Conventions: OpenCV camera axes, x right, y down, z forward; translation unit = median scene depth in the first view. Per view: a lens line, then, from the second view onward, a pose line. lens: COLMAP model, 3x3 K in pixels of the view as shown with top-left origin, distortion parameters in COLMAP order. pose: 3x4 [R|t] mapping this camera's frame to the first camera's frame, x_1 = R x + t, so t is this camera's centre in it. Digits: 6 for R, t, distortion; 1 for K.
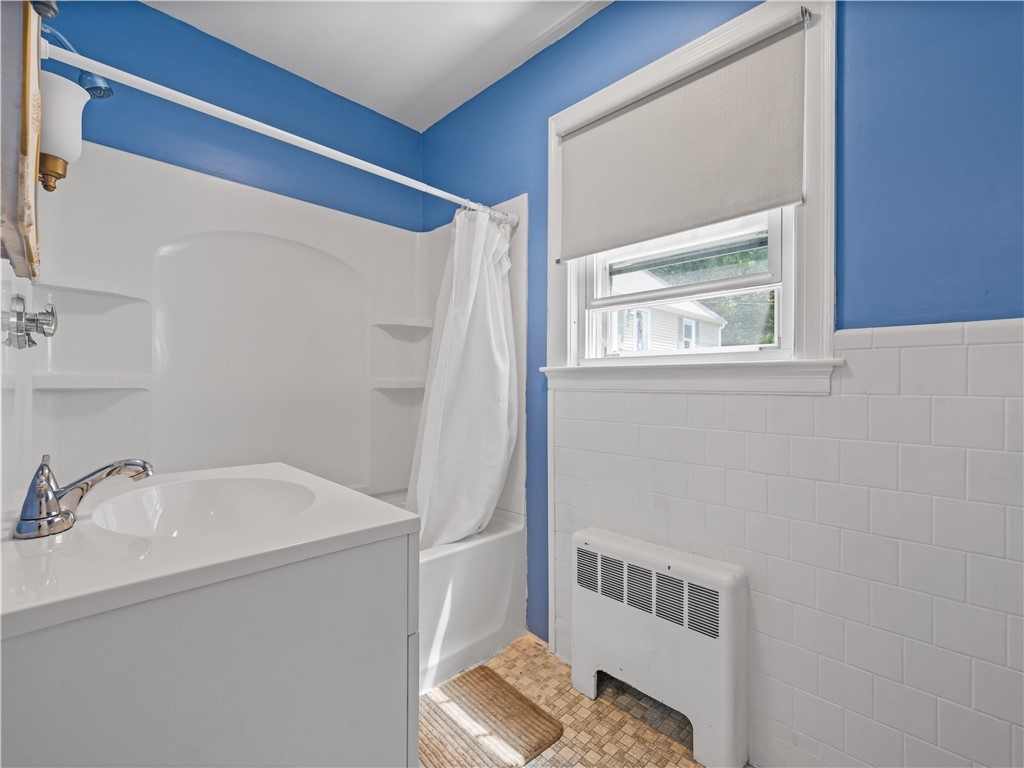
lens RADIAL K [[455.4, 0, 516.9], [0, 455.4, 380.6], [0, 0, 1]] dist [-0.000121, 0.000419]
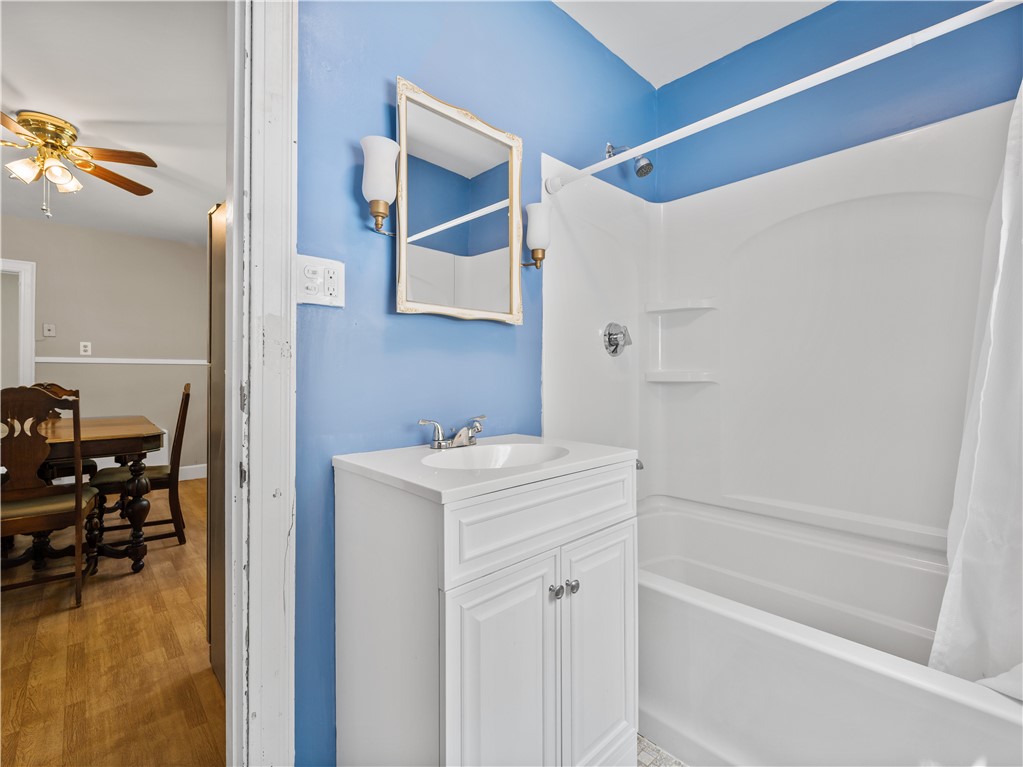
lens RADIAL K [[454.9, 0, 516.4], [0, 454.9, 380.1], [0, 0, 1]] dist [-0.000121, 0.000419]
pose [[-0.023316, 0.010502, -0.999673, 0.442236], [0.009163, 0.999905, 0.010291, -0.005015], [0.999686, -0.008920, -0.023410, 0.574637]]
